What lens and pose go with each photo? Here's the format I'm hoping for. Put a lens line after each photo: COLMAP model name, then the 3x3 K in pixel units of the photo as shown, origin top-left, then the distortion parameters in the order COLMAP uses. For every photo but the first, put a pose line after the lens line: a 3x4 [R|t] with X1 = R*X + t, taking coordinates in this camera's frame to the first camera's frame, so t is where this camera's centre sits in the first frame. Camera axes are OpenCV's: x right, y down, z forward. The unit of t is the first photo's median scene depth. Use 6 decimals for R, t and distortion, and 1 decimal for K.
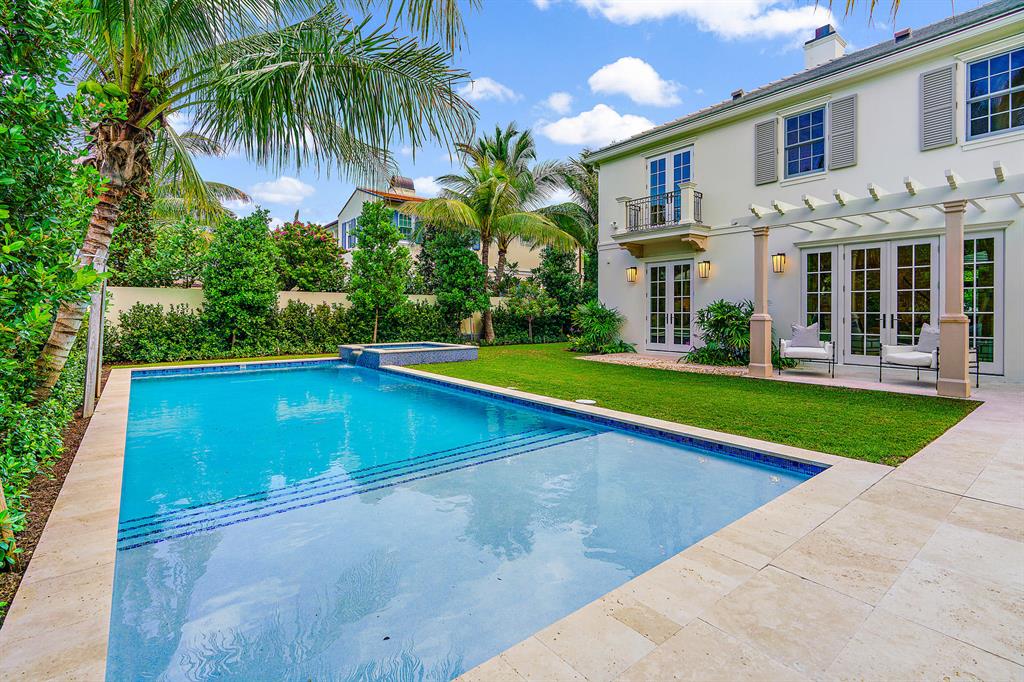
lens RADIAL K [[474.3, 0, 510.8], [0, 474.3, 319.8], [0, 0, 1]] dist [-0.001505, -0.000538]
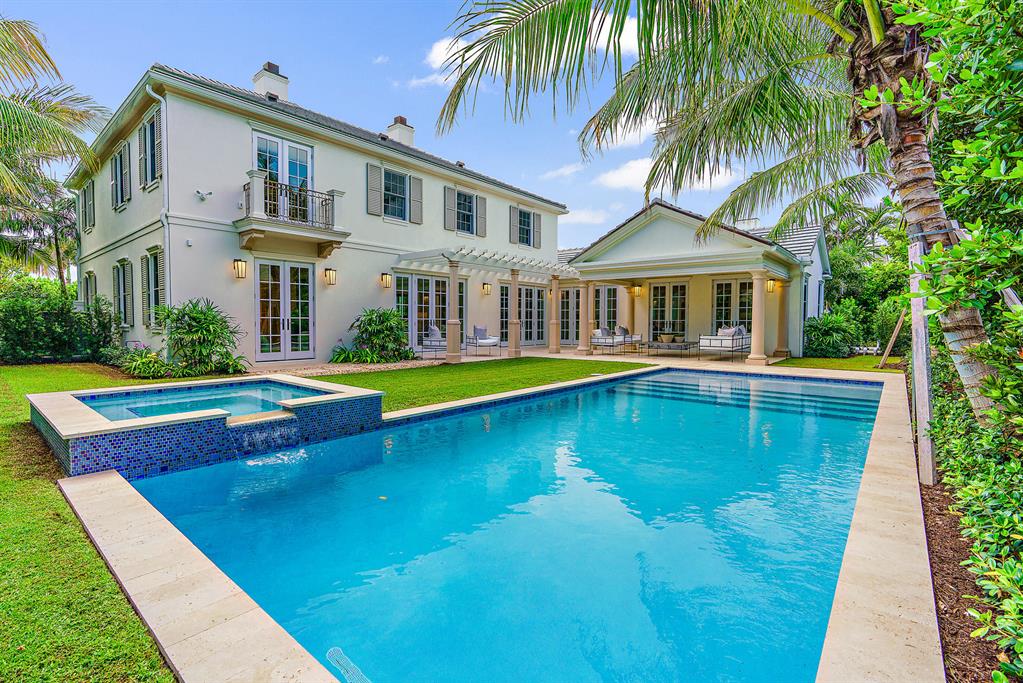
lens RADIAL K [[473.9, 0, 510.3], [0, 473.9, 320.3], [0, 0, 1]] dist [-0.001505, -0.000538]
pose [[-0.188492, -0.002484, 0.982072, -0.634331], [0.009065, 0.999950, 0.004269, -0.010000], [-0.982033, 0.009707, -0.188460, 0.748977]]
